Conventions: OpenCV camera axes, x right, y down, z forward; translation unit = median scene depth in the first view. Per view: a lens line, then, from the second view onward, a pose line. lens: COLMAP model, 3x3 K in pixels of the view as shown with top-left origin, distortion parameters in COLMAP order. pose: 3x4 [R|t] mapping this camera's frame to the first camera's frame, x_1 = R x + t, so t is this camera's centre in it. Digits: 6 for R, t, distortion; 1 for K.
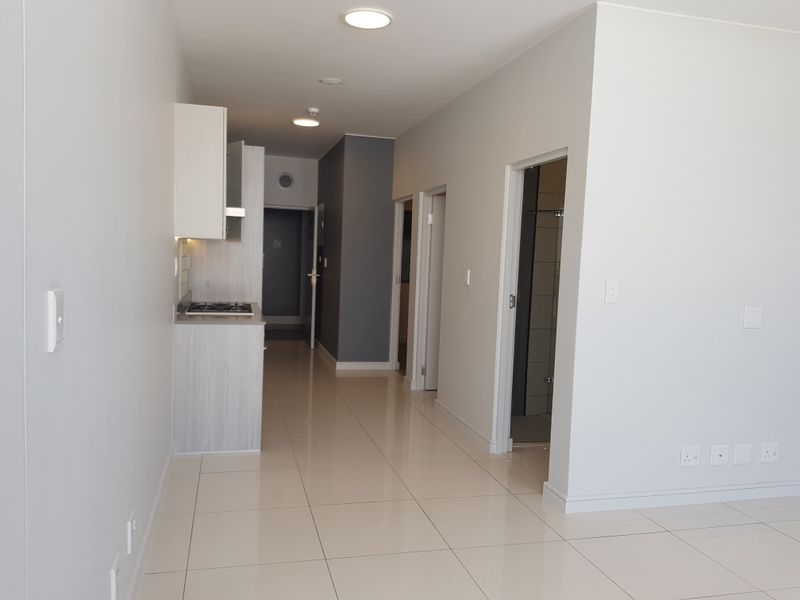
lens RADIAL K [[632.1, 0, 400.0], [0, 632.1, 300.0], [0, 0, 1]] dist [0.053868, -0.121771]
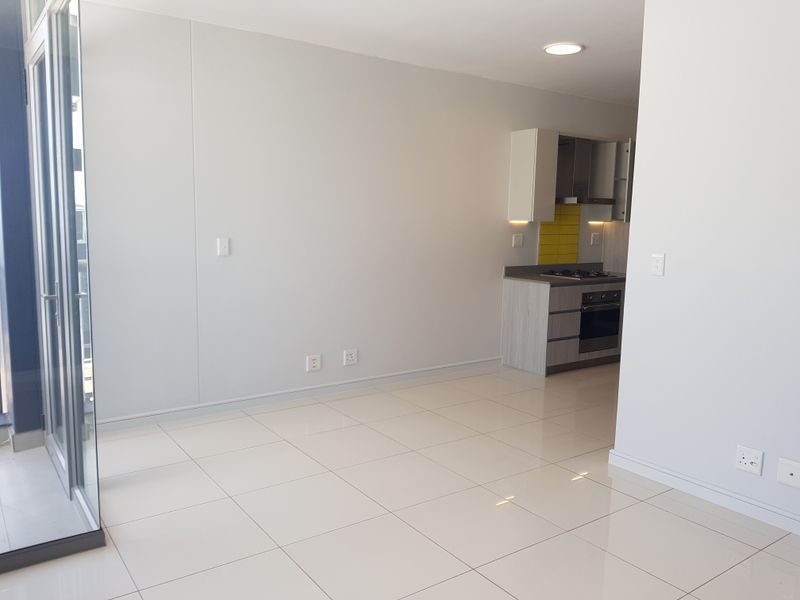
lens RADIAL K [[632.1, 0, 400.0], [0, 632.1, 300.0], [0, 0, 1]] dist [0.053868, -0.121771]
pose [[0.350006, 0.091437, -0.932274, 1.067437], [-0.085031, 0.994217, 0.065589, 0.011735], [0.932880, 0.056316, 0.355757, 0.231107]]
